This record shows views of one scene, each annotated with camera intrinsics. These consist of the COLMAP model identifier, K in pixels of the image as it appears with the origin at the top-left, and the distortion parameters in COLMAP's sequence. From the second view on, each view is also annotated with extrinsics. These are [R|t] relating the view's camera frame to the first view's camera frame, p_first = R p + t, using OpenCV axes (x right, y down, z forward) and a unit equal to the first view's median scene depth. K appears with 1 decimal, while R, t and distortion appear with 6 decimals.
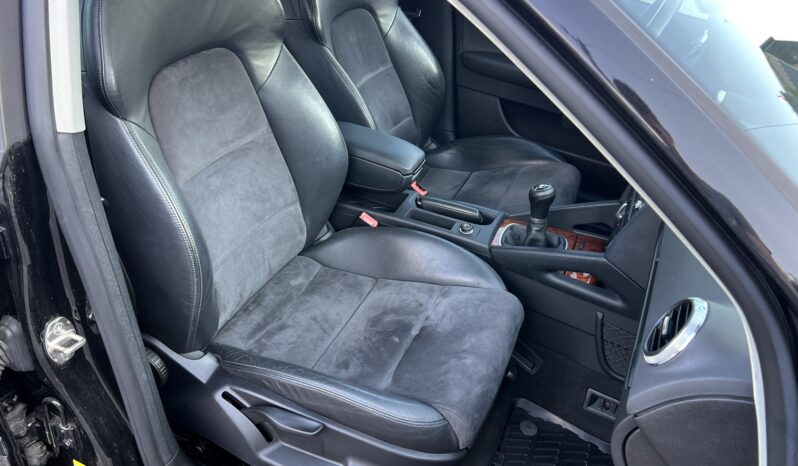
lens RADIAL K [[646.9, 0, 399.0], [0, 646.9, 233.0], [0, 0, 1]] dist [0.092657, -0.126002]
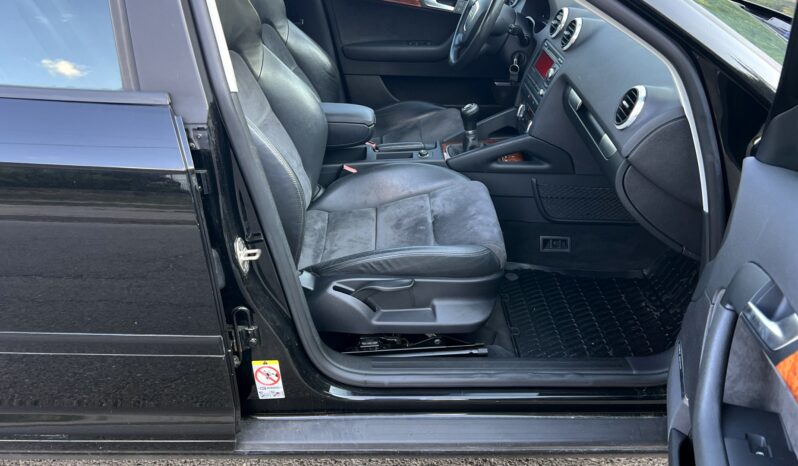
lens RADIAL K [[633.6, 0, 399.0], [0, 633.6, 233.0], [0, 0, 1]] dist [0.107933, -0.000262]
pose [[0.912073, -0.295361, 0.284402, -0.386127], [0.310088, 0.950681, -0.007133, 0.151834], [-0.268269, 0.094696, 0.958679, -0.239105]]
